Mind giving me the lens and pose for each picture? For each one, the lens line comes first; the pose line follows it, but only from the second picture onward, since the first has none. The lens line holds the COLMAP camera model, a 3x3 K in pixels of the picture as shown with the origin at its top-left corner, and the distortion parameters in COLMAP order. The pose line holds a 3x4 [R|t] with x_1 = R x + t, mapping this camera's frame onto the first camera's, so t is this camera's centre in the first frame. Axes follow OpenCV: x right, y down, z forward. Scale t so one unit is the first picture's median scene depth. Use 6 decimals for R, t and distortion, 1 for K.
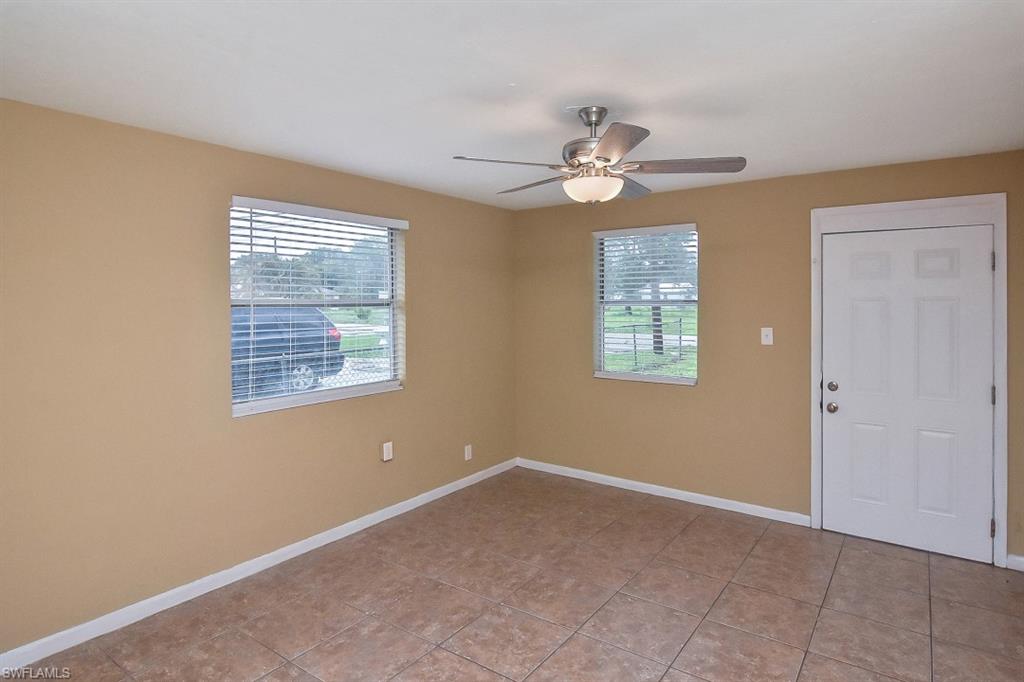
lens RADIAL K [[573.7, 0, 507.5], [0, 573.7, 314.9], [0, 0, 1]] dist [-0.001988, -0.001674]
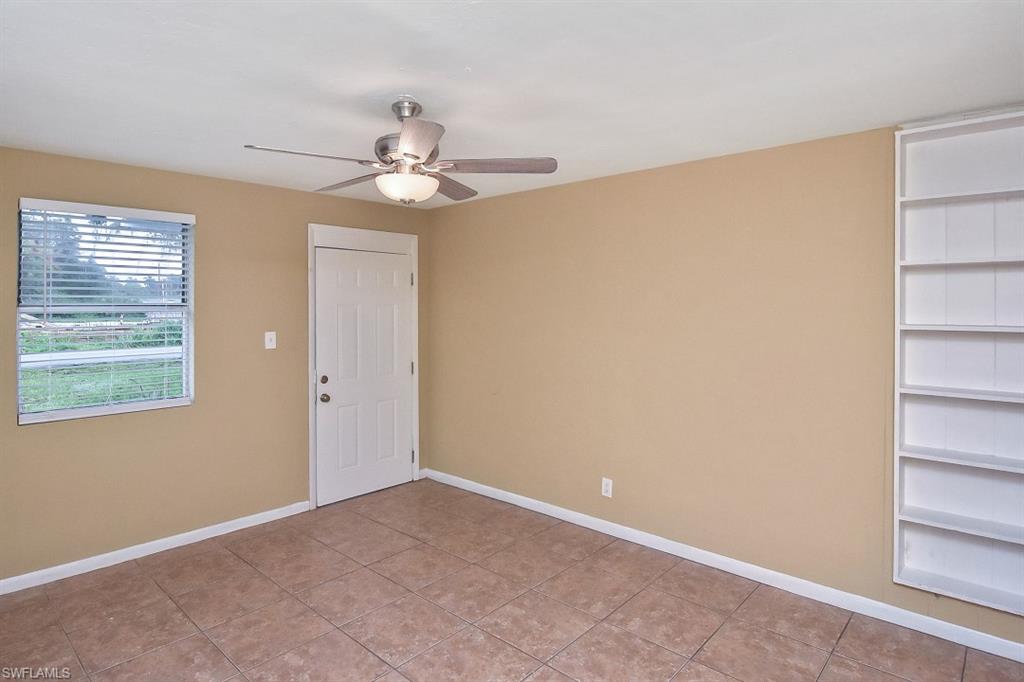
lens RADIAL K [[573.7, 0, 507.5], [0, 573.7, 314.9], [0, 0, 1]] dist [-0.001988, -0.001674]
pose [[0.105946, -0.014641, 0.994264, -0.602526], [0.022737, 0.999666, 0.012298, -0.012227], [-0.994112, 0.021303, 0.106243, 0.567848]]
